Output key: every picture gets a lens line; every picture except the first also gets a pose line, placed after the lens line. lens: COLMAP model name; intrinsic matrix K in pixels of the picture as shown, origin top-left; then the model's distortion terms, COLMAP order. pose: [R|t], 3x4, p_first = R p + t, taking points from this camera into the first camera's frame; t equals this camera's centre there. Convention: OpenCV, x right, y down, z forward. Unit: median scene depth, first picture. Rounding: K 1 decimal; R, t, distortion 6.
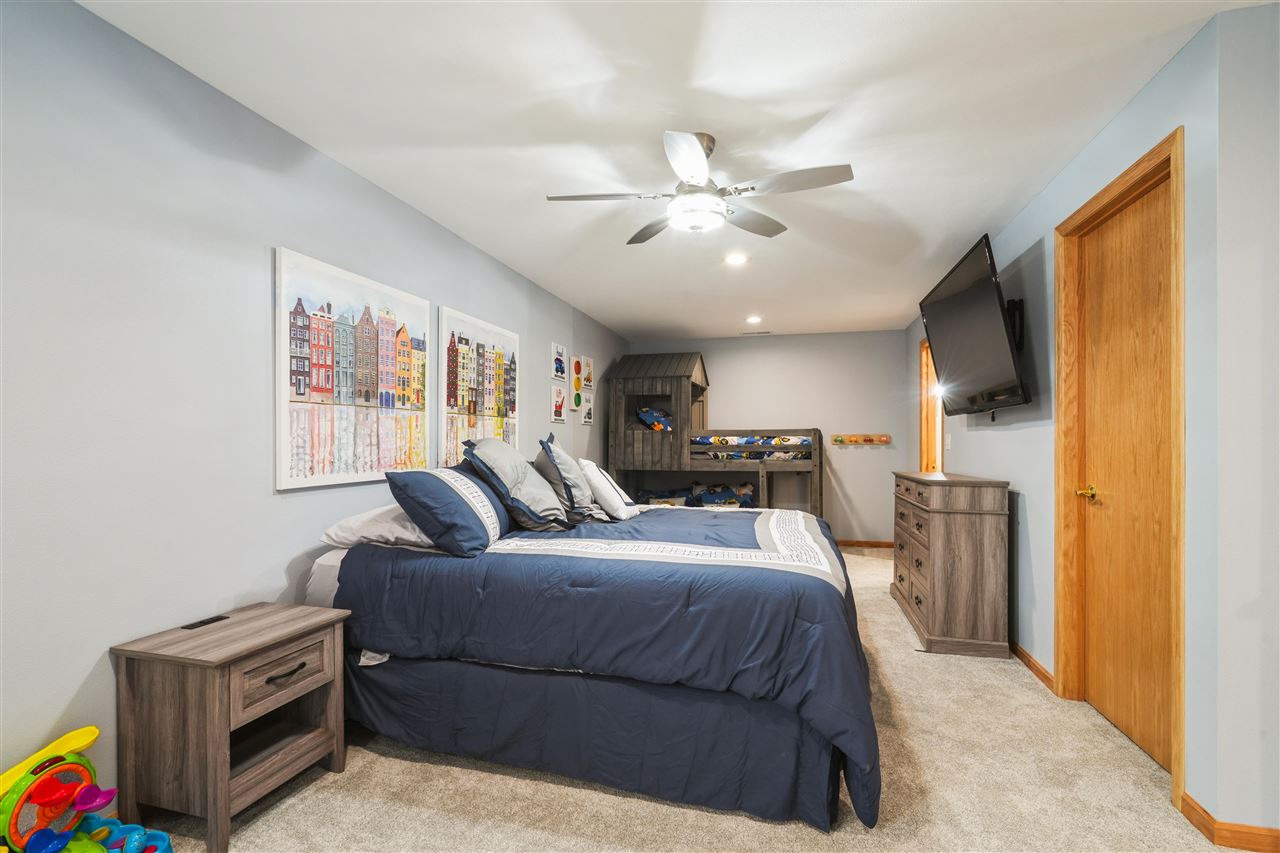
lens RADIAL K [[576.6, 0, 640.5], [0, 576.6, 438.4], [0, 0, 1]] dist [-0.003287, 0.001171]
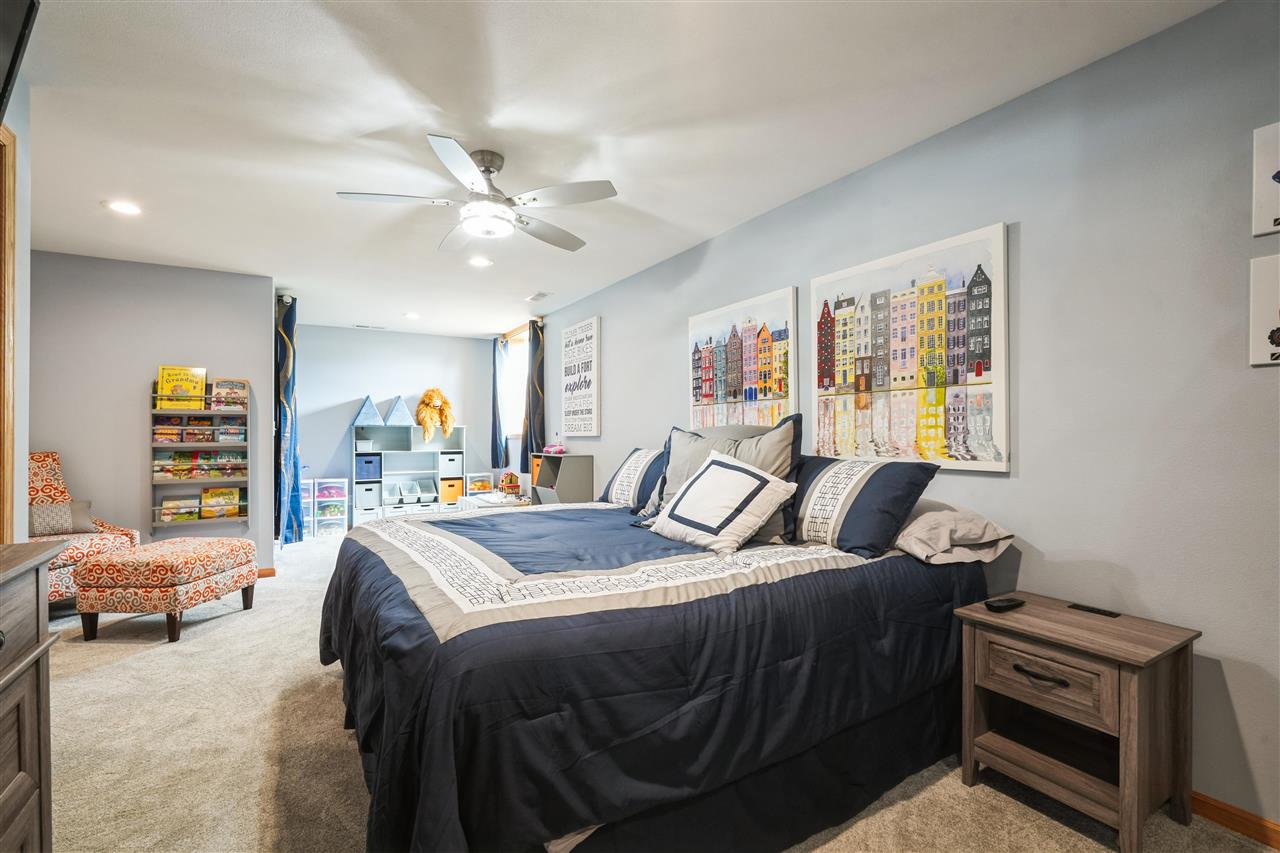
lens RADIAL K [[576.6, 0, 641.9], [0, 576.6, 431.0], [0, 0, 1]] dist [-0.003287, 0.001171]
pose [[-0.689729, 0.001717, -0.724066, 0.493654], [0.008662, 0.999945, -0.005879, 0.012385], [0.724016, -0.010327, -0.689706, 1.409377]]
